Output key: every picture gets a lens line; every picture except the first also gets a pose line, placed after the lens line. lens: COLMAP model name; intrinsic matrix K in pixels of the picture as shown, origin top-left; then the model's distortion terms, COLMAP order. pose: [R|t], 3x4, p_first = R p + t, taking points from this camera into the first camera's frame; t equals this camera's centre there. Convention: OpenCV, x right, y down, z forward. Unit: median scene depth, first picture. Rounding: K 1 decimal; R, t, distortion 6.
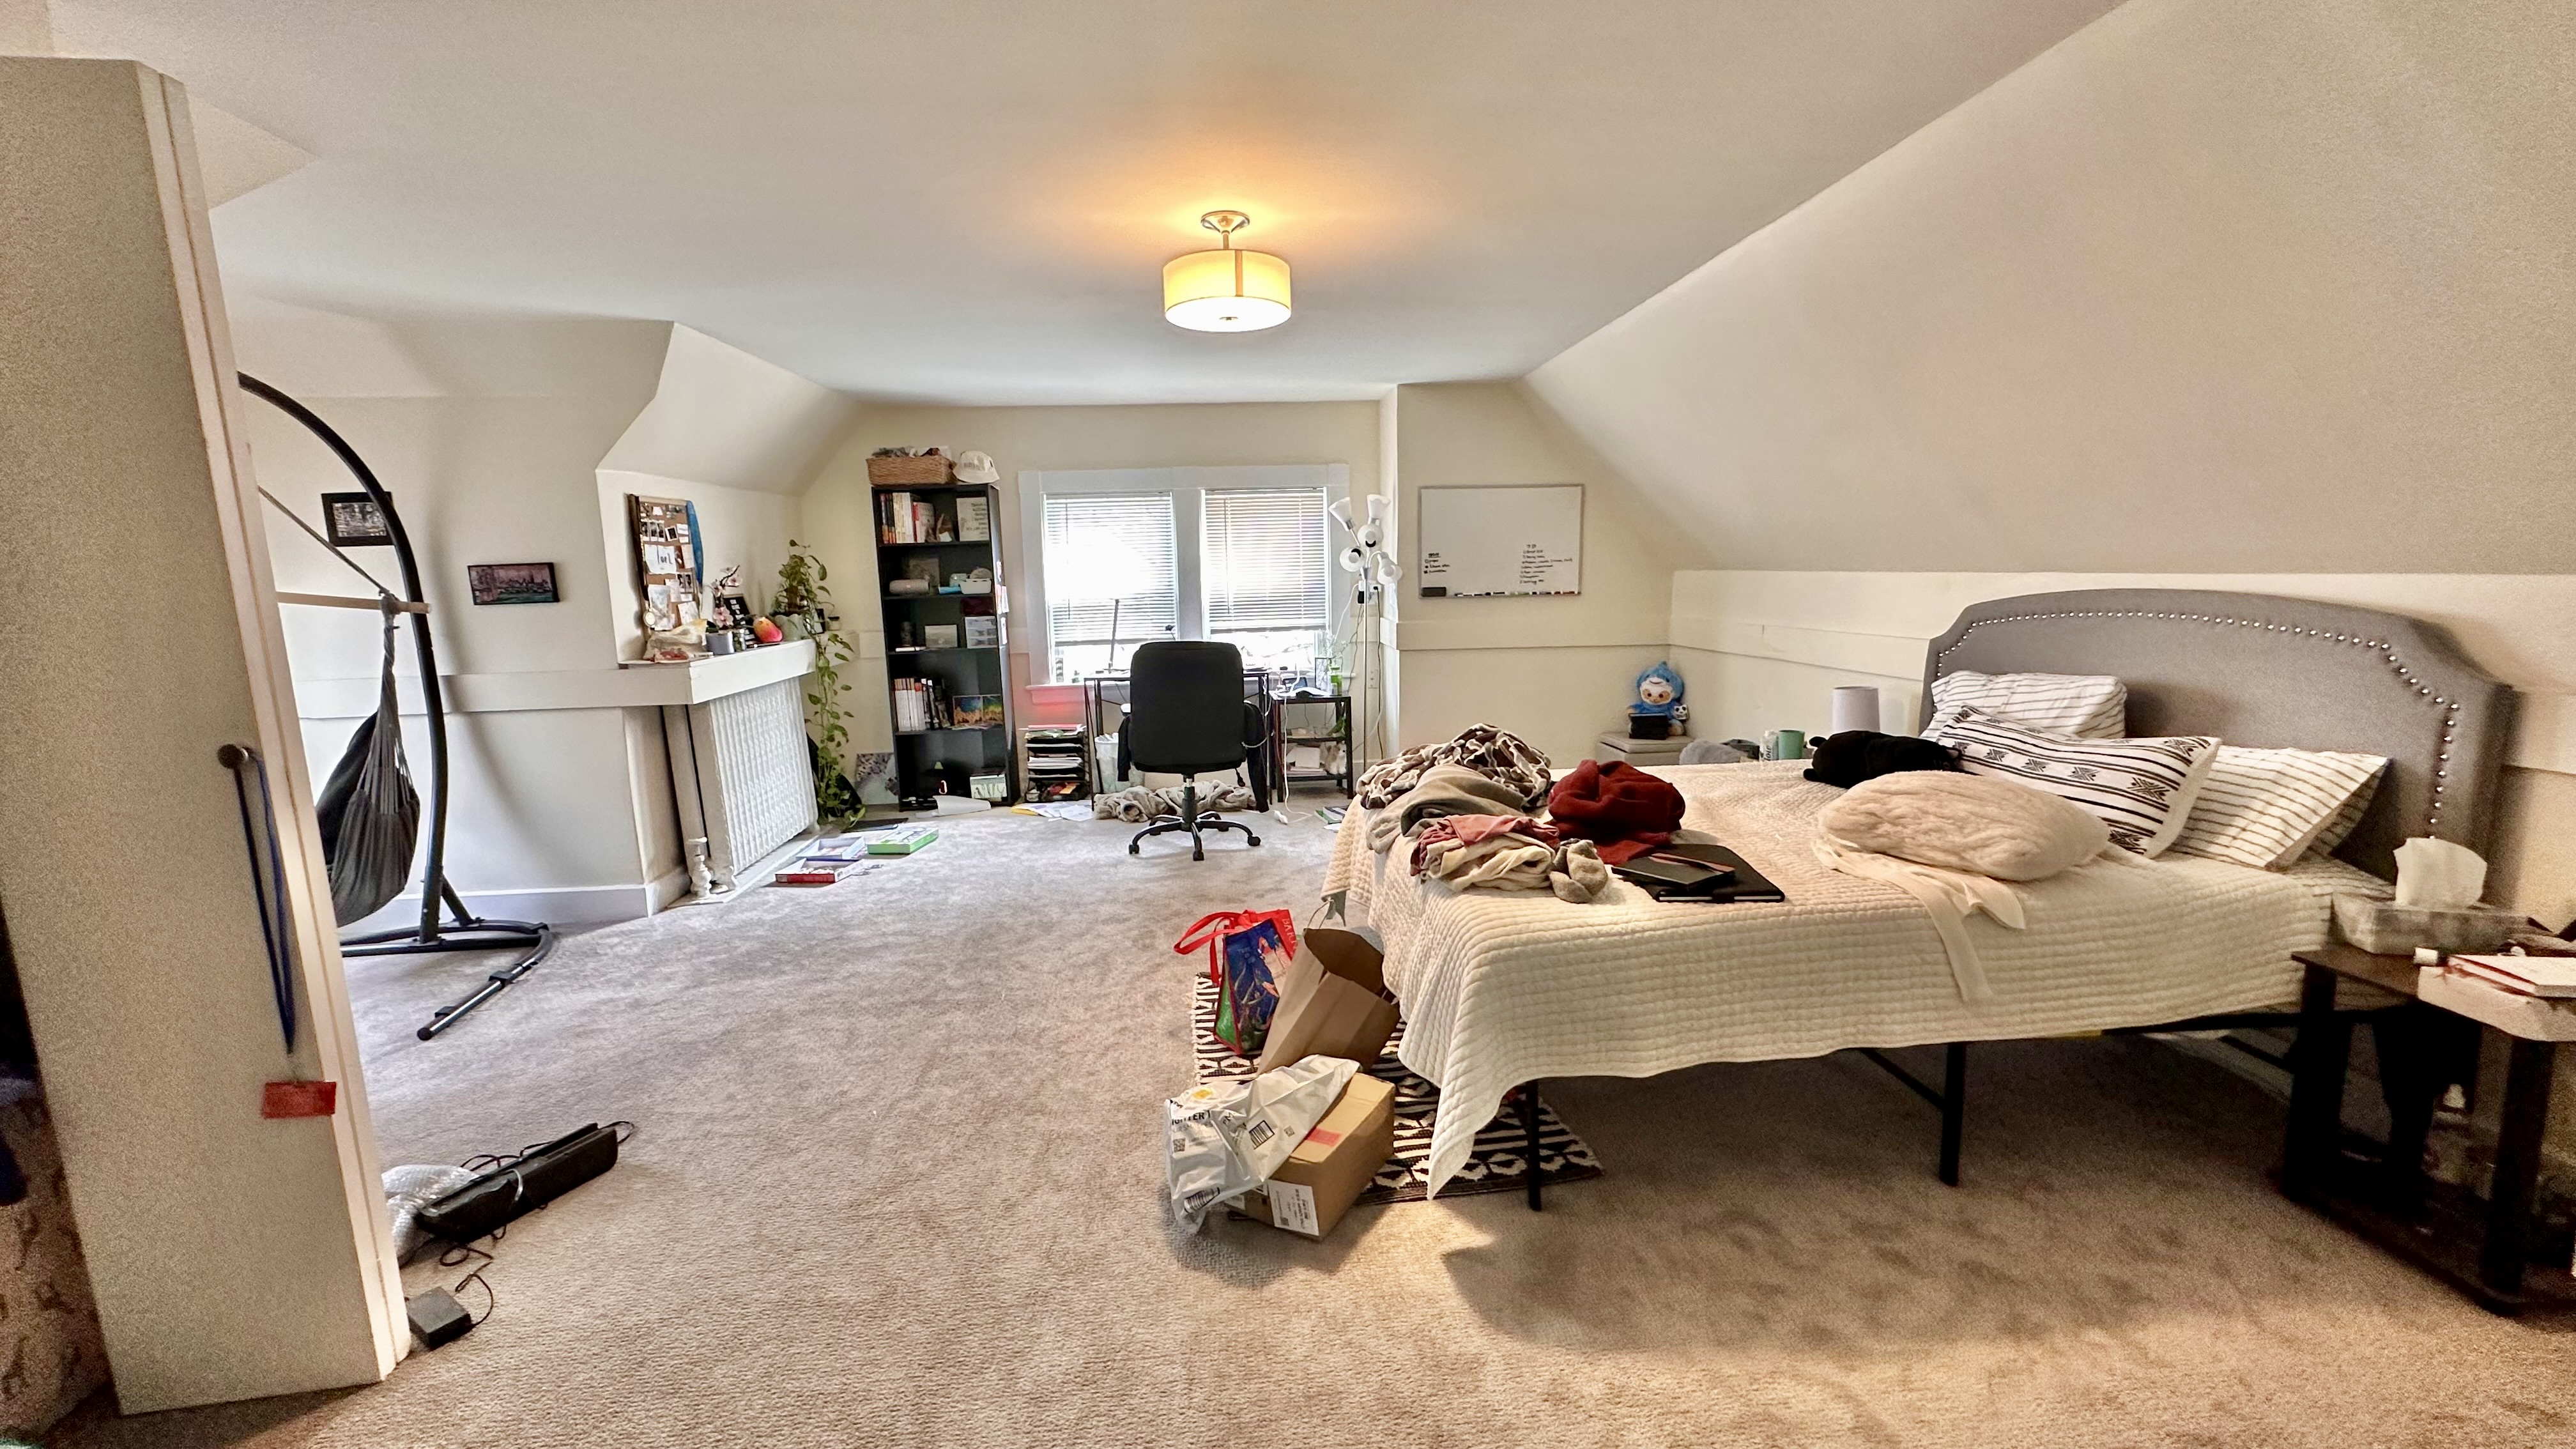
lens RADIAL K [[1078.8, 0, 1286.1], [0, 1078.8, 736.5], [0, 0, 1]] dist [-0.003135, -0.000505]
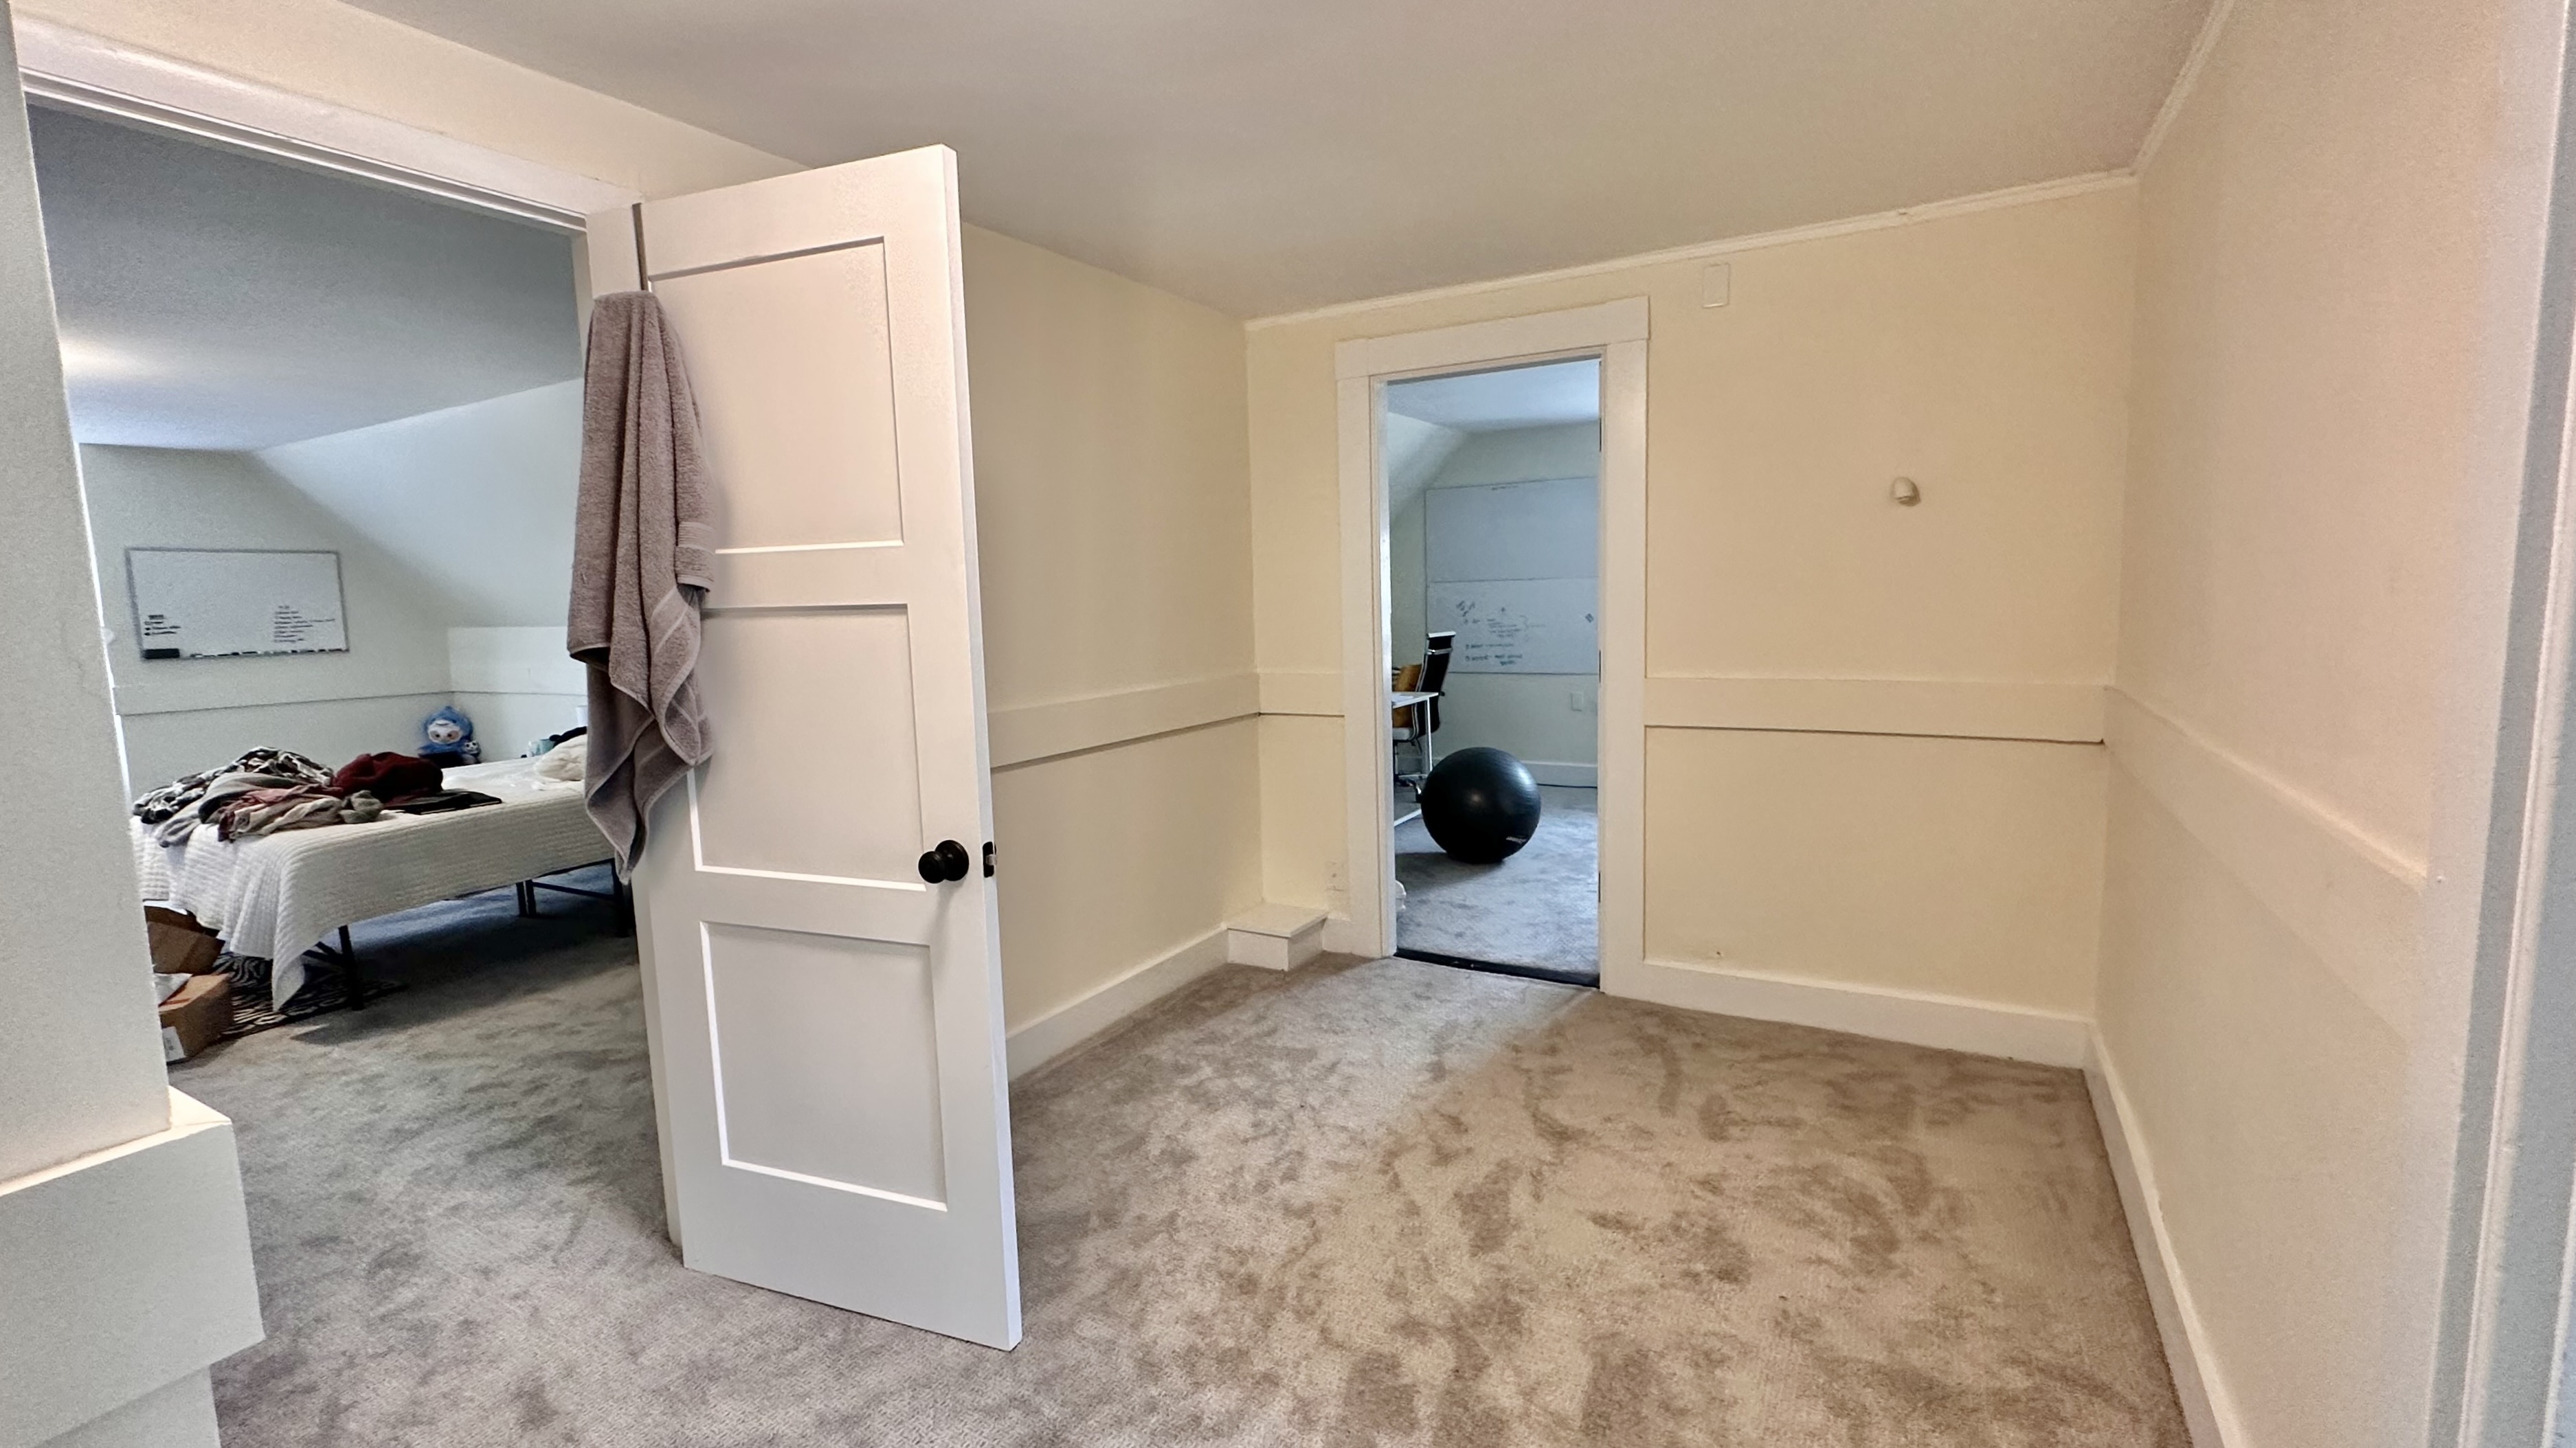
lens RADIAL K [[1078.7, 0, 1275.4], [0, 1078.7, 724.2], [0, 0, 1]] dist [-0.003135, -0.000505]
pose [[0.566578, -0.089996, 0.819079, -0.199204], [0.139390, 0.990160, 0.012374, 0.123106], [-0.812133, 0.107161, 0.573548, -0.796631]]
